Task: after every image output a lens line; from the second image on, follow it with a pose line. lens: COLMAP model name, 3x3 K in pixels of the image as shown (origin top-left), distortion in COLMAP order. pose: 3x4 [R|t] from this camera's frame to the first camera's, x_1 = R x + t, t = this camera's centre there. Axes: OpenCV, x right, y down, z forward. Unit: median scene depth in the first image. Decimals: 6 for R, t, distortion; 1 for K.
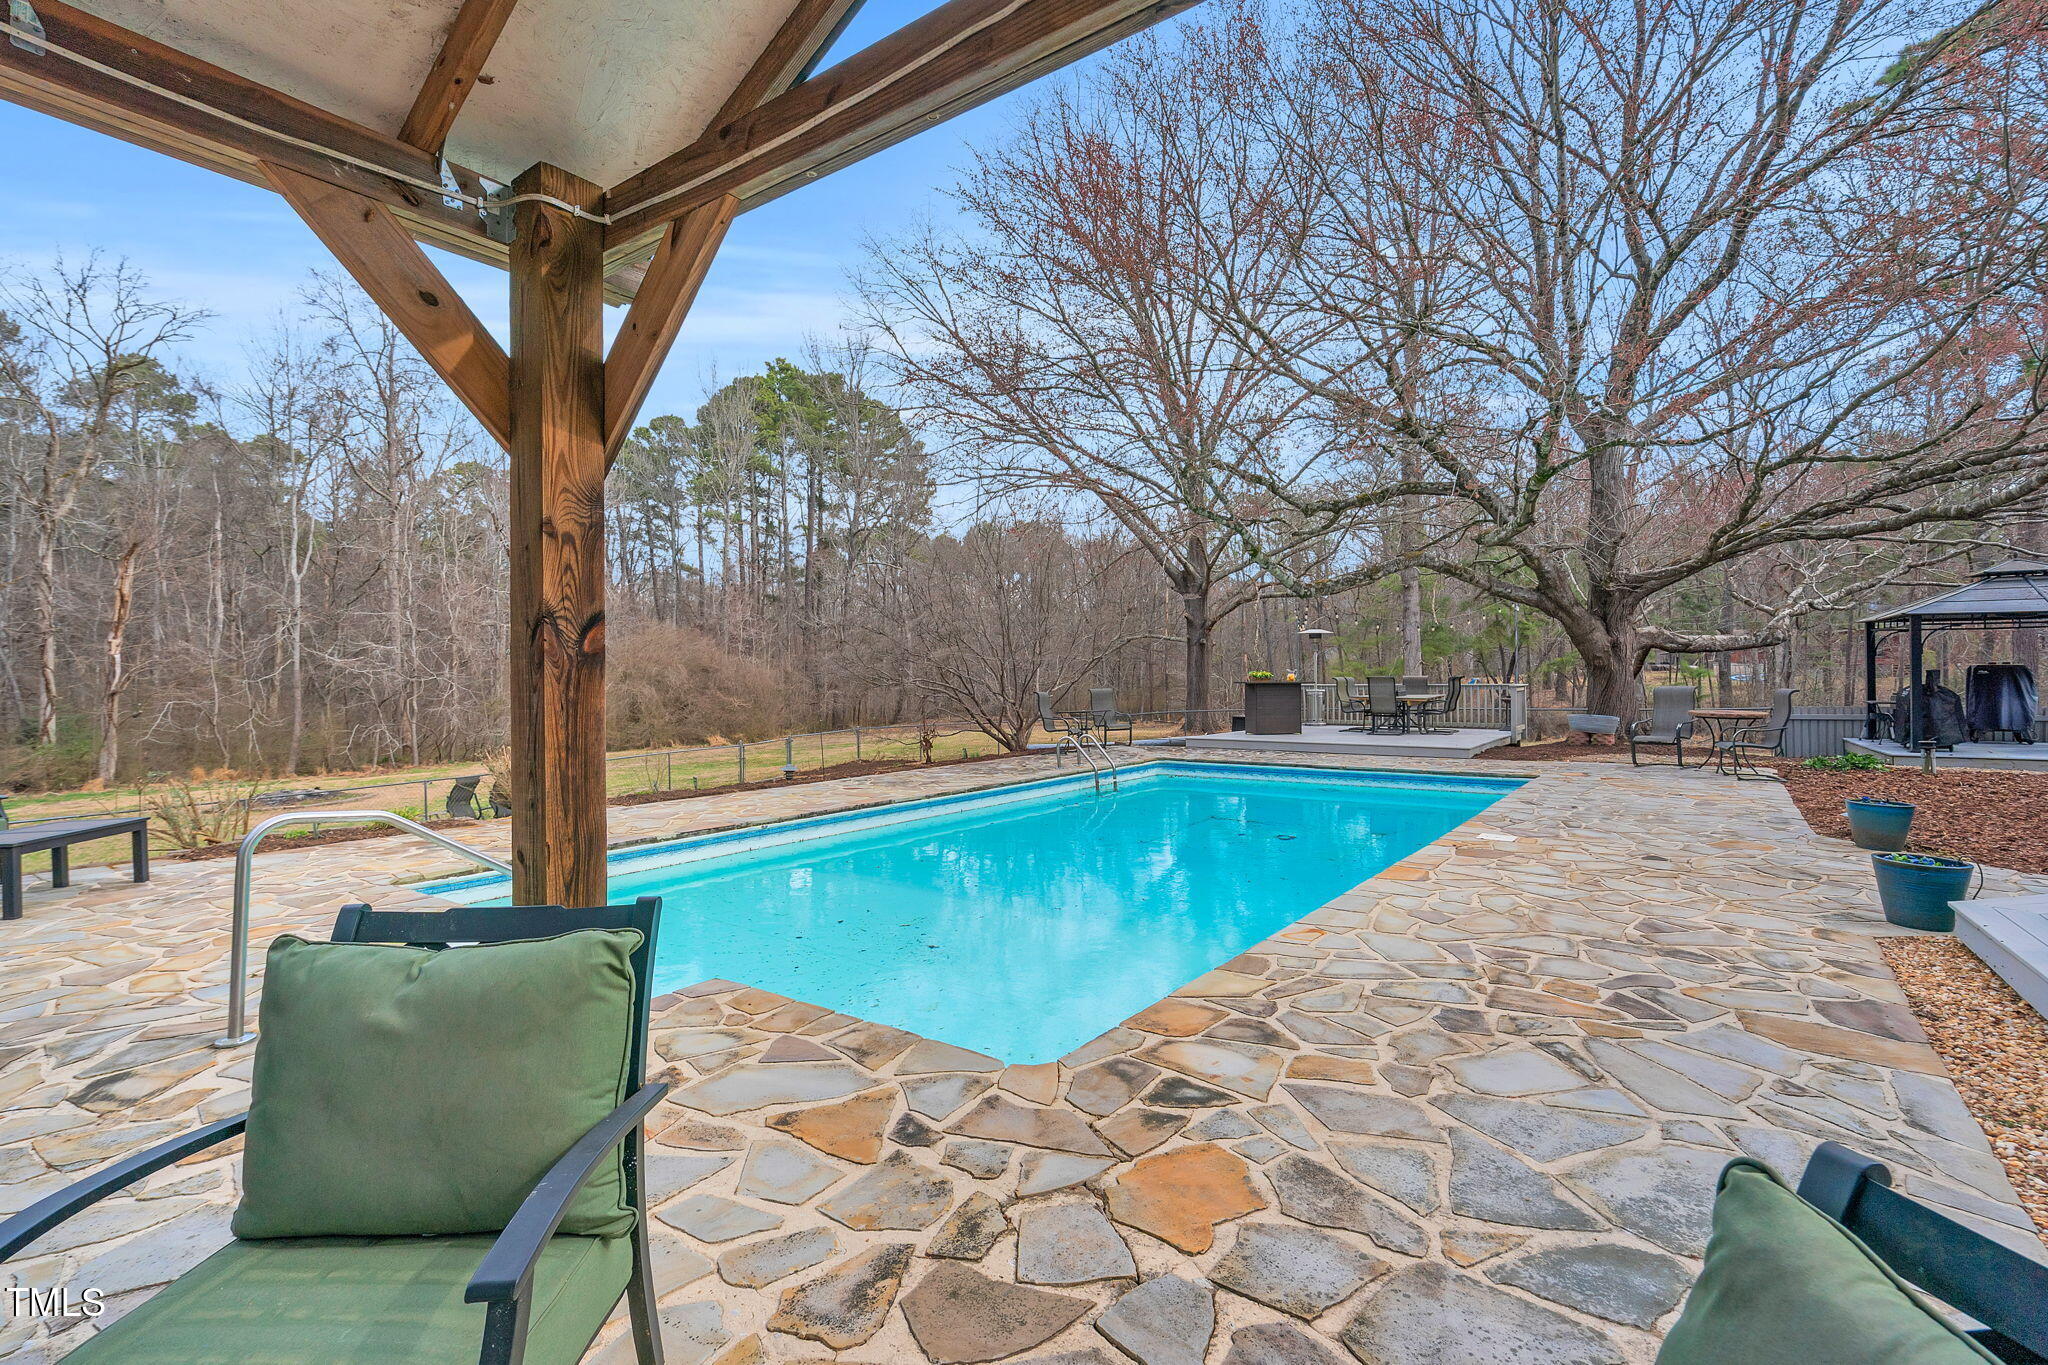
lens RADIAL K [[941.1, 0, 1016.6], [0, 941.1, 666.0], [0, 0, 1]] dist [0.002808, 0.000300]
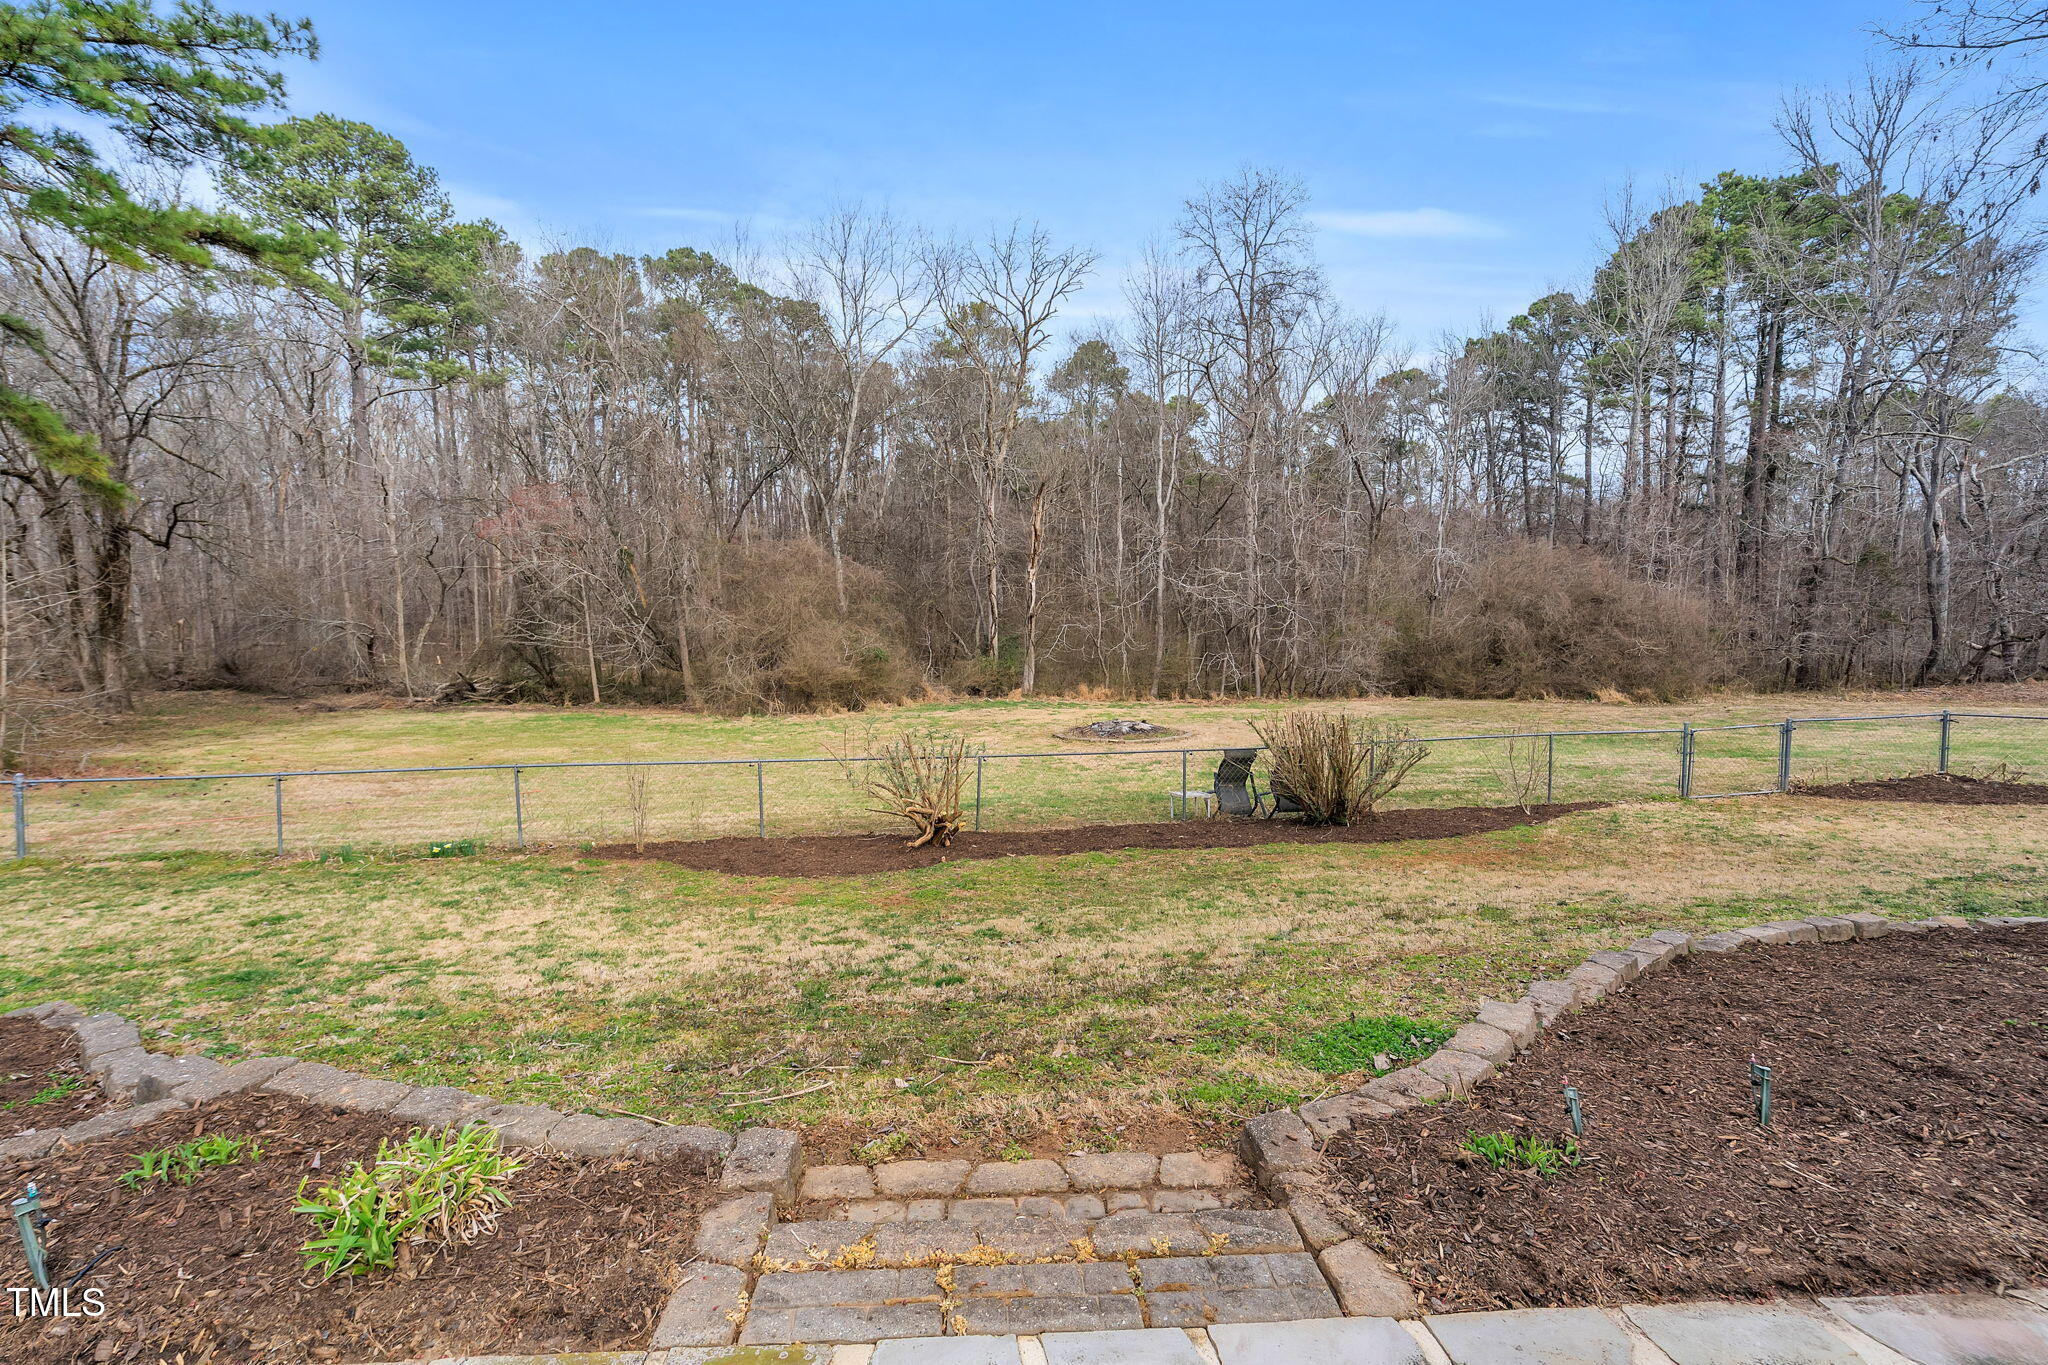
lens RADIAL K [[941.1, 0, 1016.6], [0, 941.1, 666.0], [0, 0, 1]] dist [0.002808, 0.000300]
pose [[0.654118, 0.059623, -0.754039, -0.036471], [-0.004028, 0.997149, 0.075352, 0.001185], [0.756382, -0.046251, 0.652493, 0.090663]]
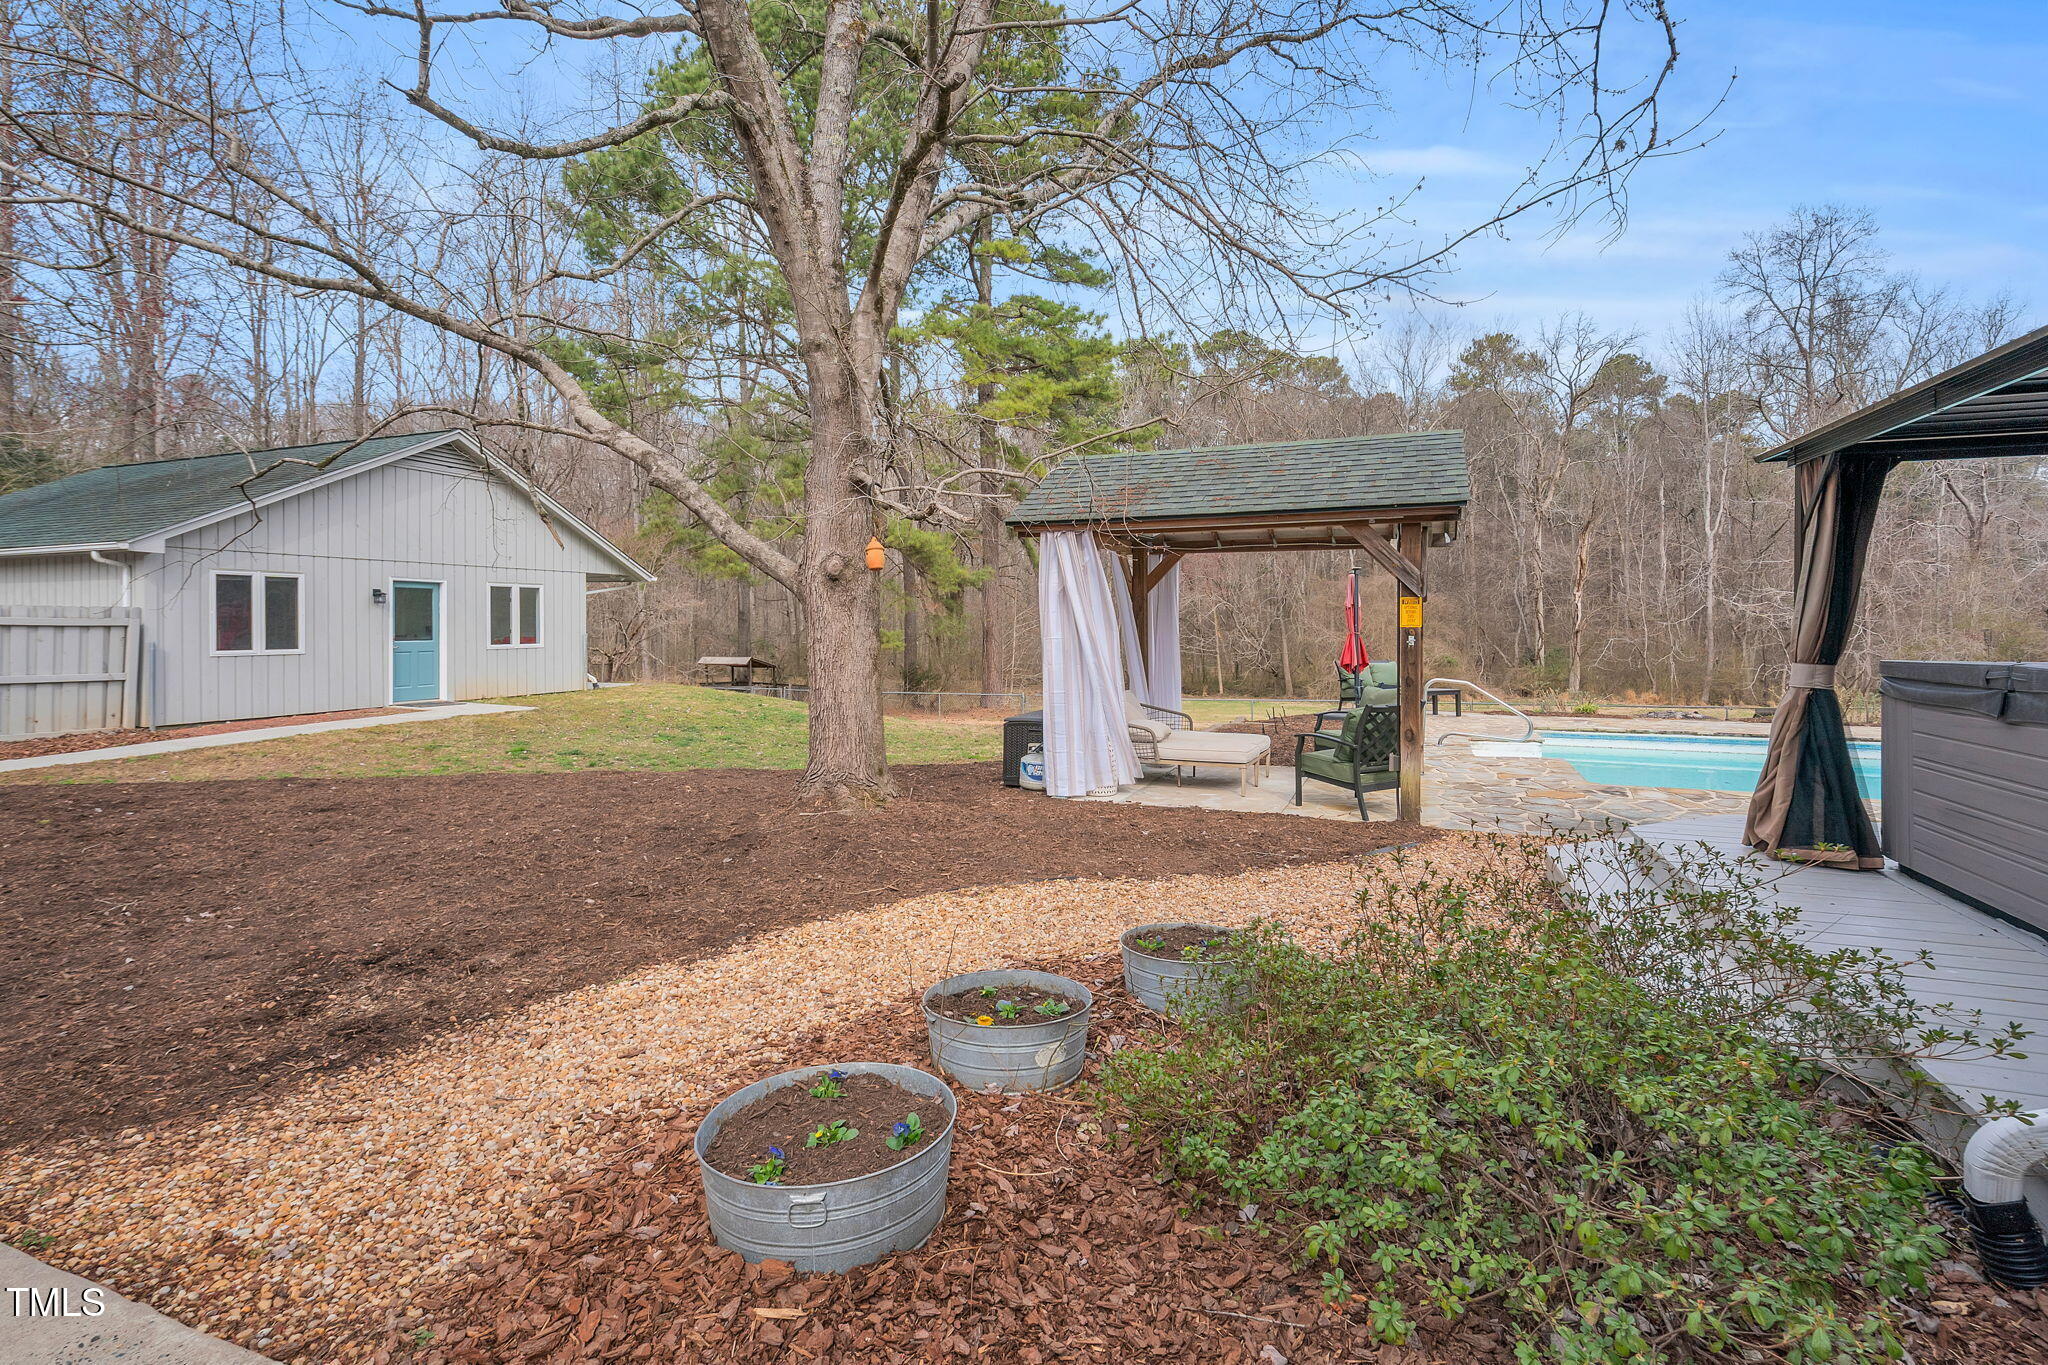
lens RADIAL K [[942.8, 0, 1020.2], [0, 942.8, 622.1], [0, 0, 1]] dist [-0.000761, 0.000276]
pose [[0.228551, 0.008594, -0.973494, 0.077794], [0.009207, 0.999897, 0.010989, -0.002929], [0.973488, -0.011475, 0.228449, -0.041428]]
